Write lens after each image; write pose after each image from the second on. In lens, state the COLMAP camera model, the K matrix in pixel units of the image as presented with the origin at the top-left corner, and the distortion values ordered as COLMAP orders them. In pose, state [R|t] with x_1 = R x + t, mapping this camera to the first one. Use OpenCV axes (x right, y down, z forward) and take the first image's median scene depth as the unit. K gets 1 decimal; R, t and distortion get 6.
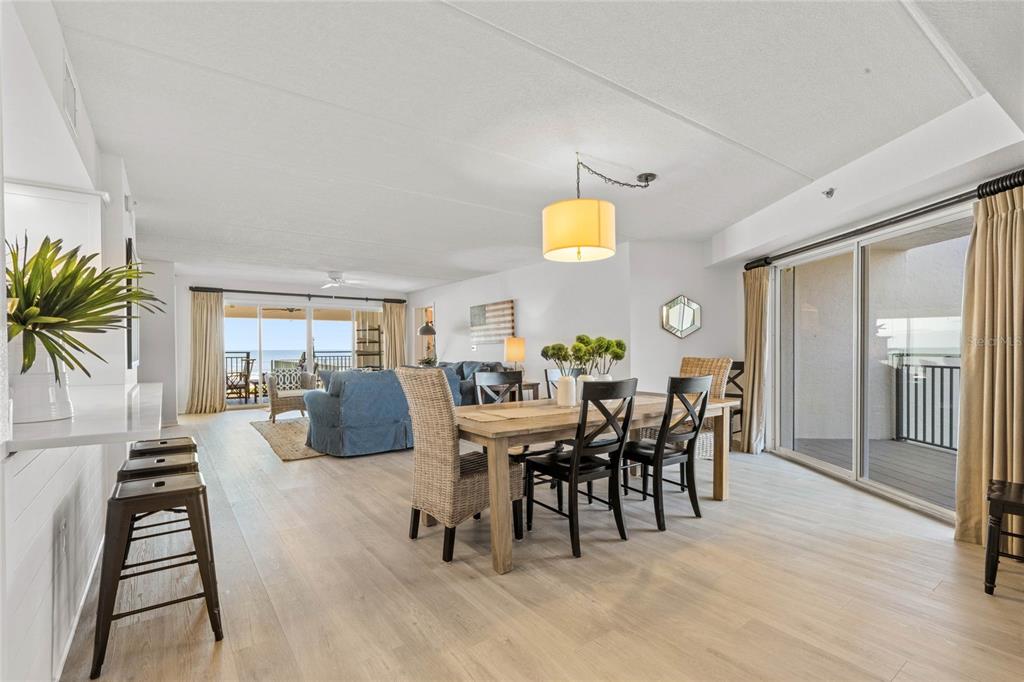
lens RADIAL K [[461.1, 0, 504.7], [0, 461.1, 345.1], [0, 0, 1]] dist [0.001270, 0.000421]
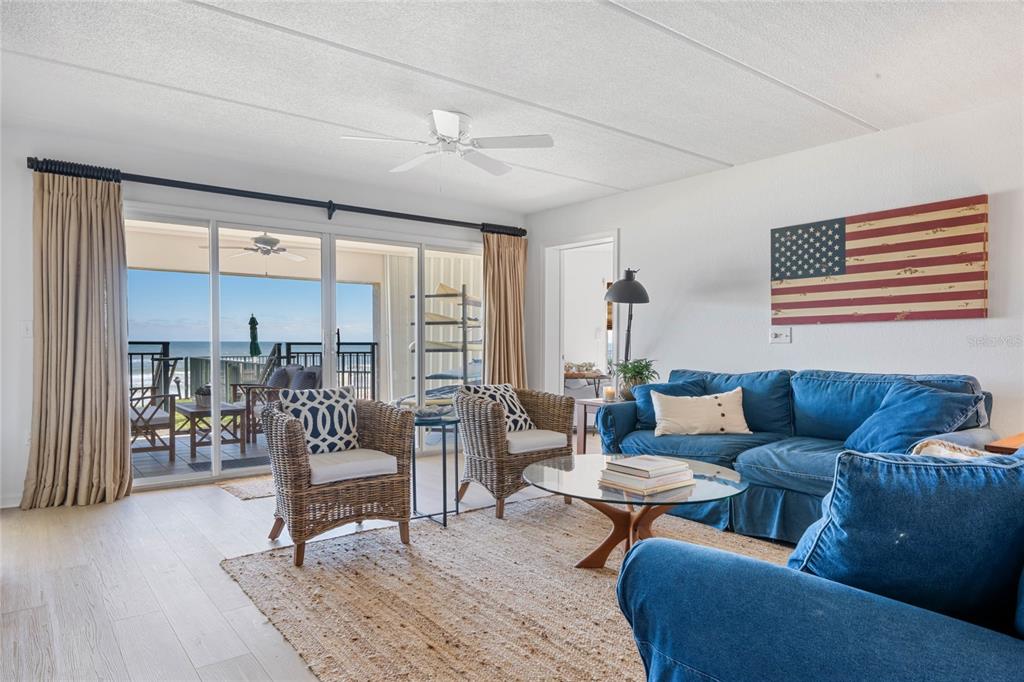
lens RADIAL K [[641.7, 0, 504.9], [0, 641.7, 350.5], [0, 0, 1]] dist [0.008996, 0.000805]
pose [[0.999915, 0.008687, 0.009713, -0.299299], [-0.008865, 0.999791, 0.018441, 0.011089], [-0.009551, -0.018525, 0.999783, 0.463818]]
